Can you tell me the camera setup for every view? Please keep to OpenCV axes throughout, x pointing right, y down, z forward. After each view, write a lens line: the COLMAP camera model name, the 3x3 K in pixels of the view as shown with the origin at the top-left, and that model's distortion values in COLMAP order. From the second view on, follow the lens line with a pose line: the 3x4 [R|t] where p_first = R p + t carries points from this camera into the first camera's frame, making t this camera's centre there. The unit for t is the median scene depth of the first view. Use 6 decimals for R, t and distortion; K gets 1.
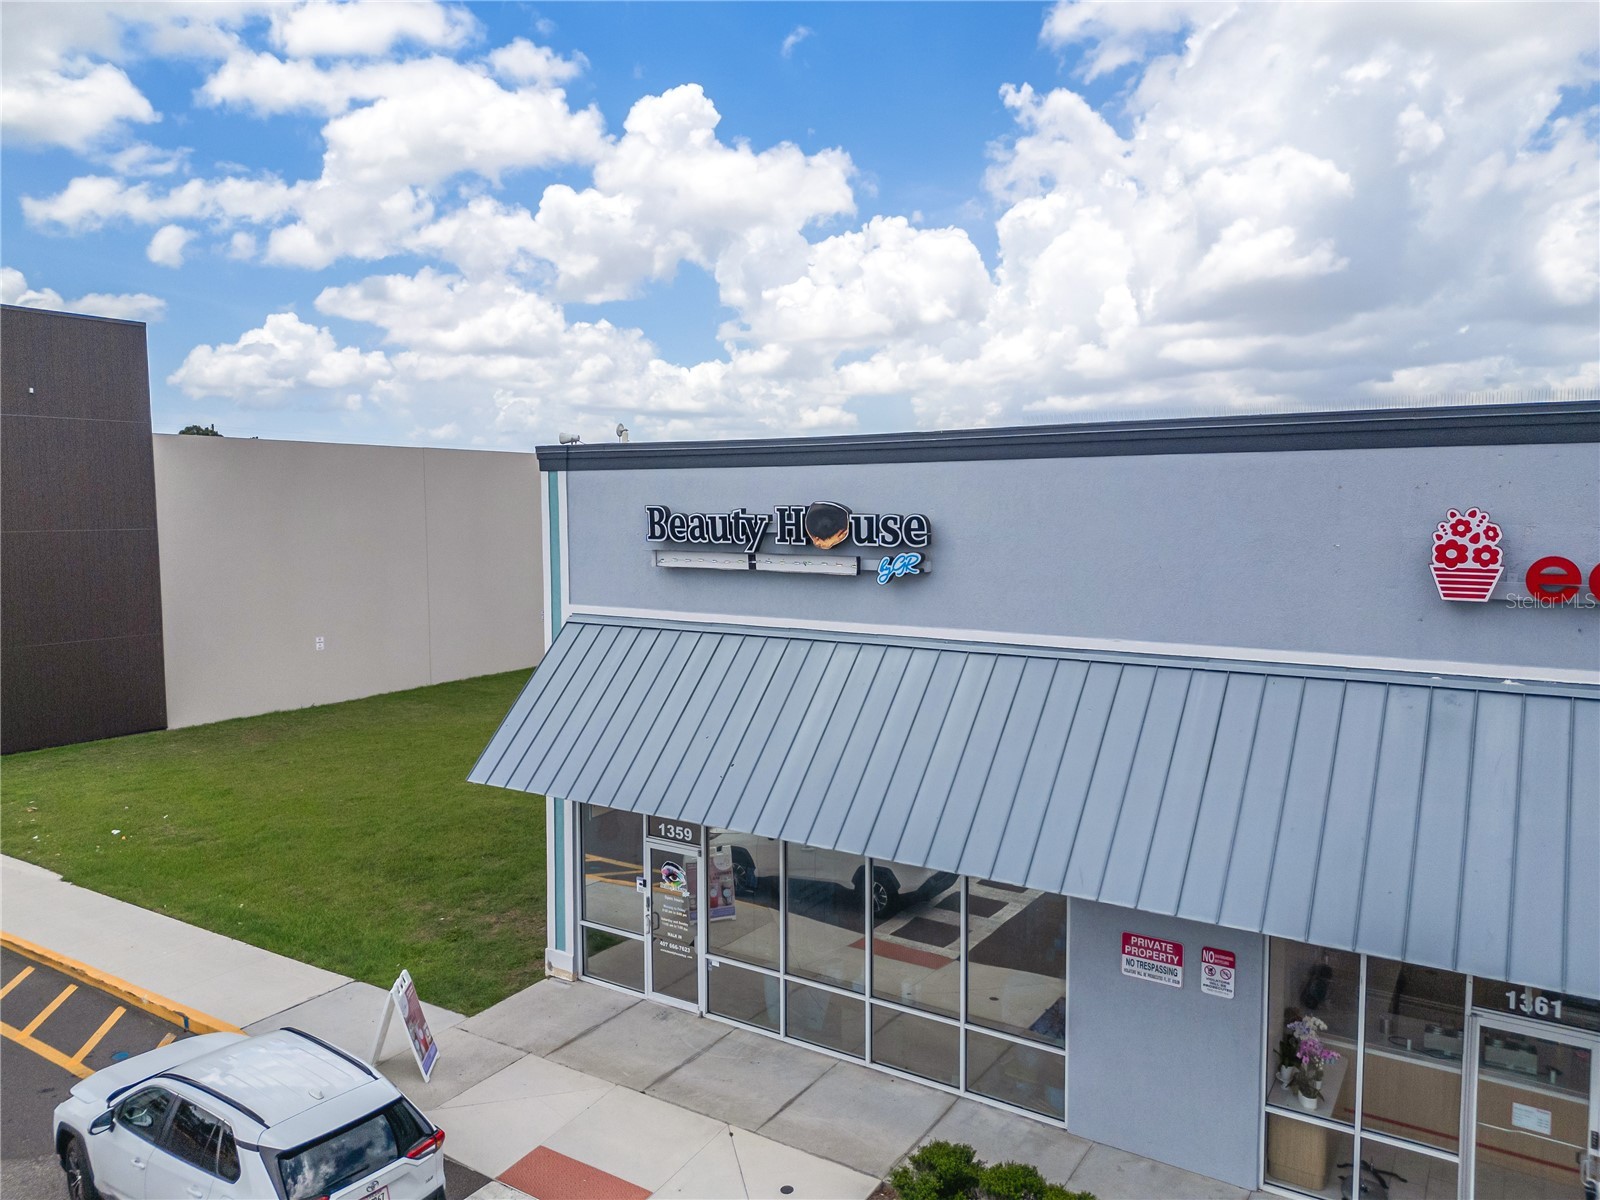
lens RADIAL K [[1117.8, 0, 806.3], [0, 1117.8, 610.7], [0, 0, 1]] dist [0.100227, -0.127086]
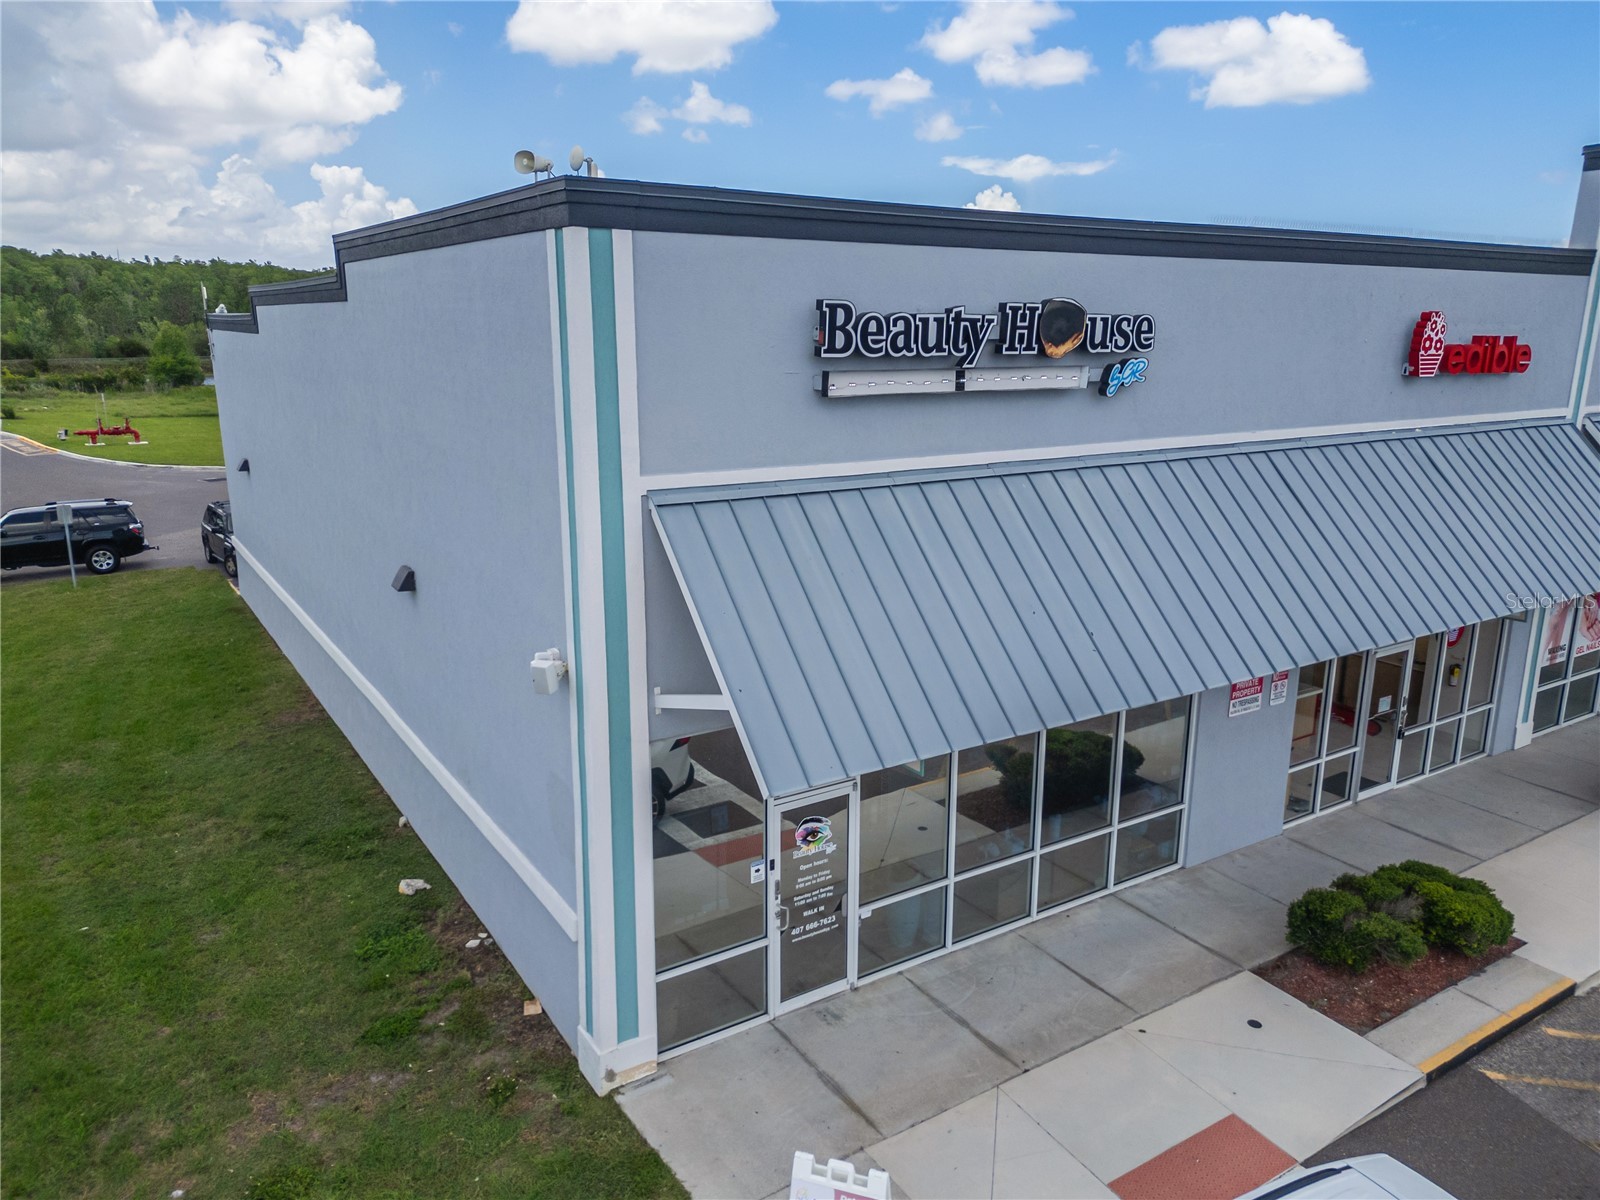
lens RADIAL K [[1133.9, 0, 800.0], [0, 1133.9, 600.0], [0, 0, 1]] dist [0.066635, -0.083652]
pose [[0.417519, -0.216659, 0.882460, -0.753467], [0.074526, 0.976051, 0.204377, -0.060118], [-0.905607, -0.019565, 0.423667, 0.730537]]
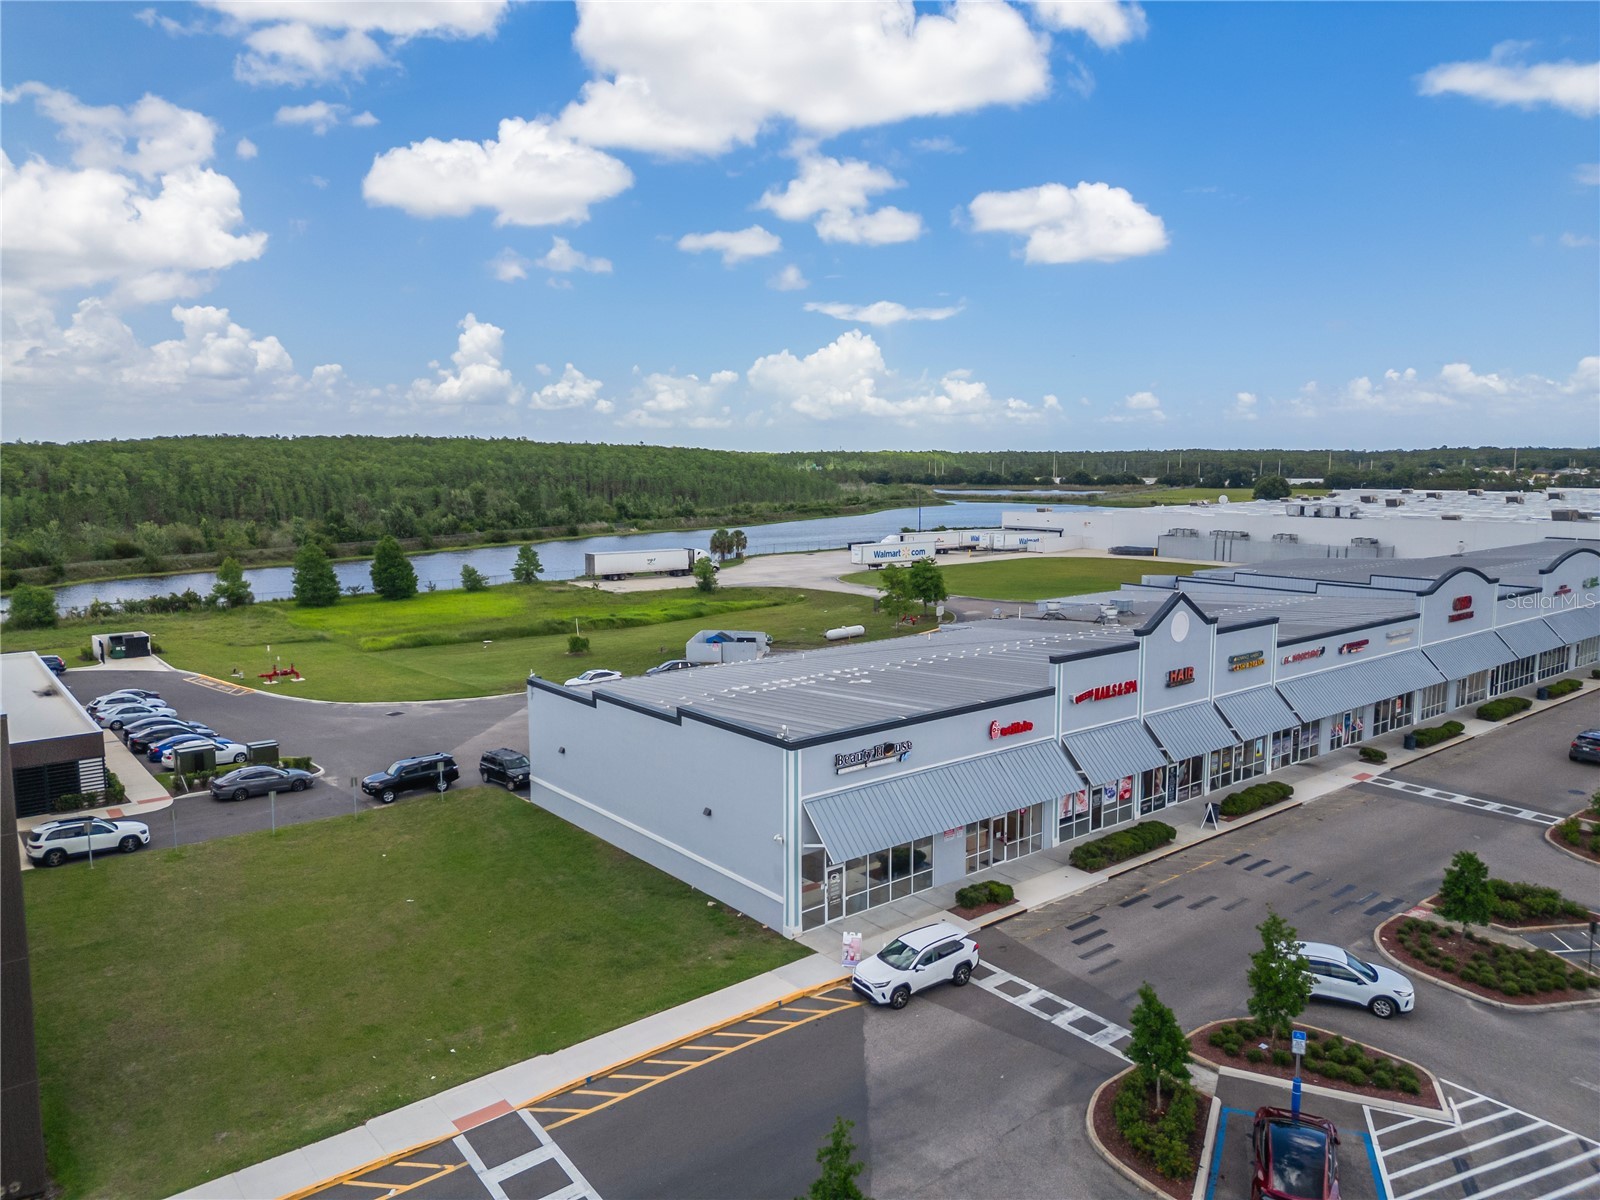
lens RADIAL K [[1119.0, 0, 800.0], [0, 1119.0, 600.0], [0, 0, 1]] dist [0.073310, -0.003135]
pose [[0.315021, -0.127639, 0.940463, -2.888413], [0.086205, 0.990668, 0.105577, -0.817107], [-0.945162, 0.047814, 0.323084, 0.116712]]
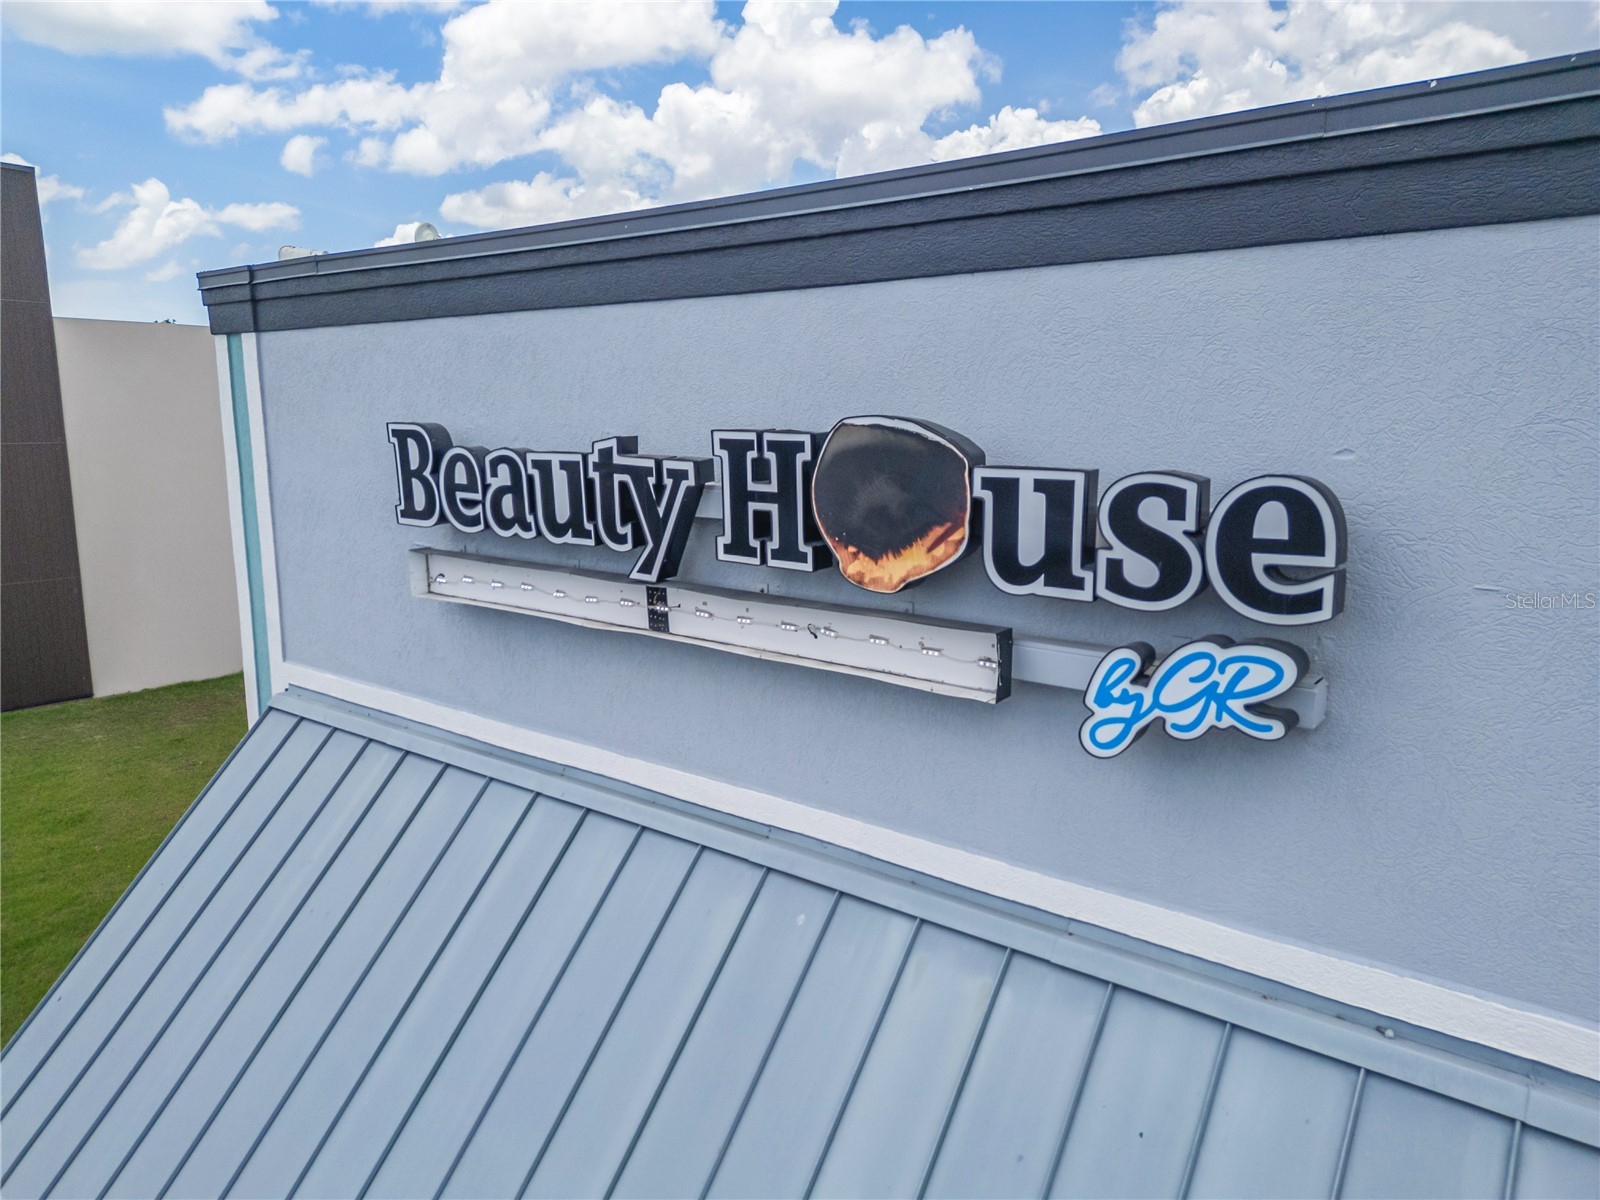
lens RADIAL K [[1125.2, 0, 797.2], [0, 1125.2, 590.5], [0, 0, 1]] dist [0.047545, -0.006217]
pose [[0.994295, 0.019976, -0.104774, 0.022850], [-0.013290, 0.997853, 0.064123, -0.065435], [0.105830, -0.062365, 0.992427, 0.652388]]
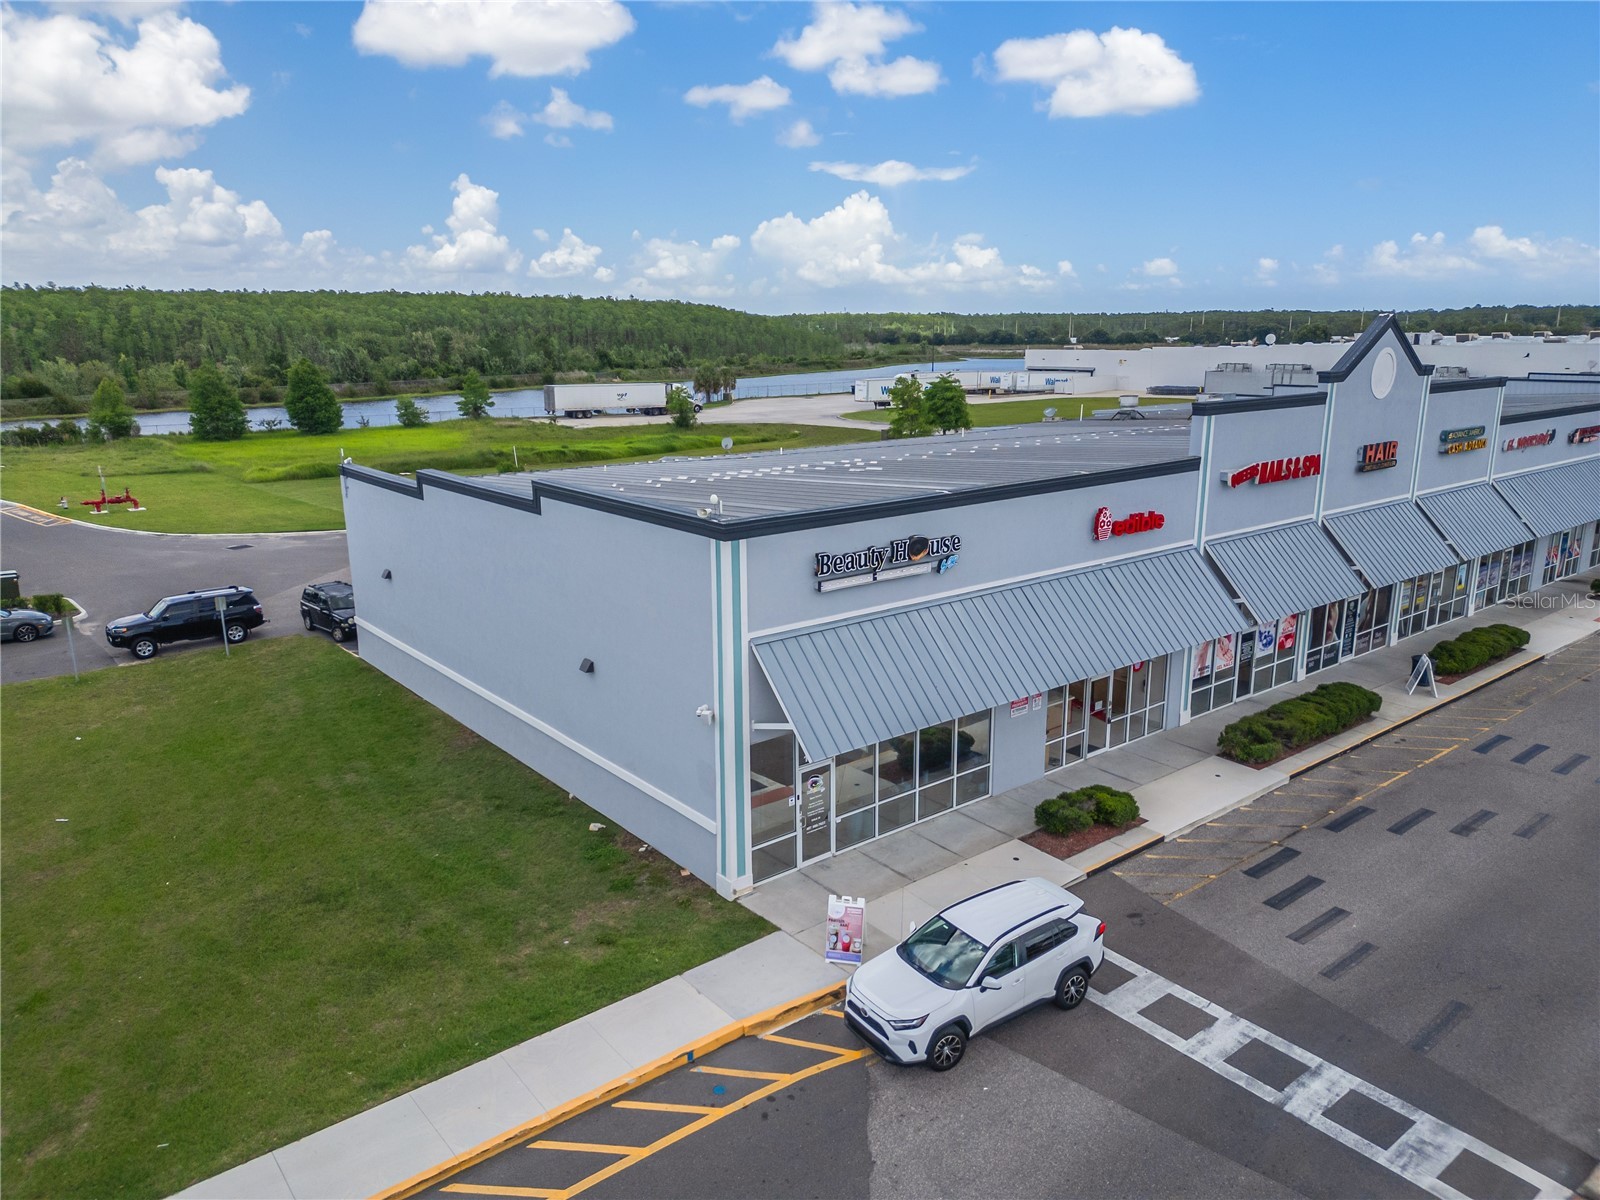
lens RADIAL K [[1125.2, 0, 797.2], [0, 1125.2, 590.5], [0, 0, 1]] dist [0.047545, -0.006217]
pose [[0.320370, -0.222686, 0.920746, -1.557082], [0.088818, 0.974756, 0.204844, -0.358534], [-0.943119, 0.016153, 0.332062, 0.520362]]
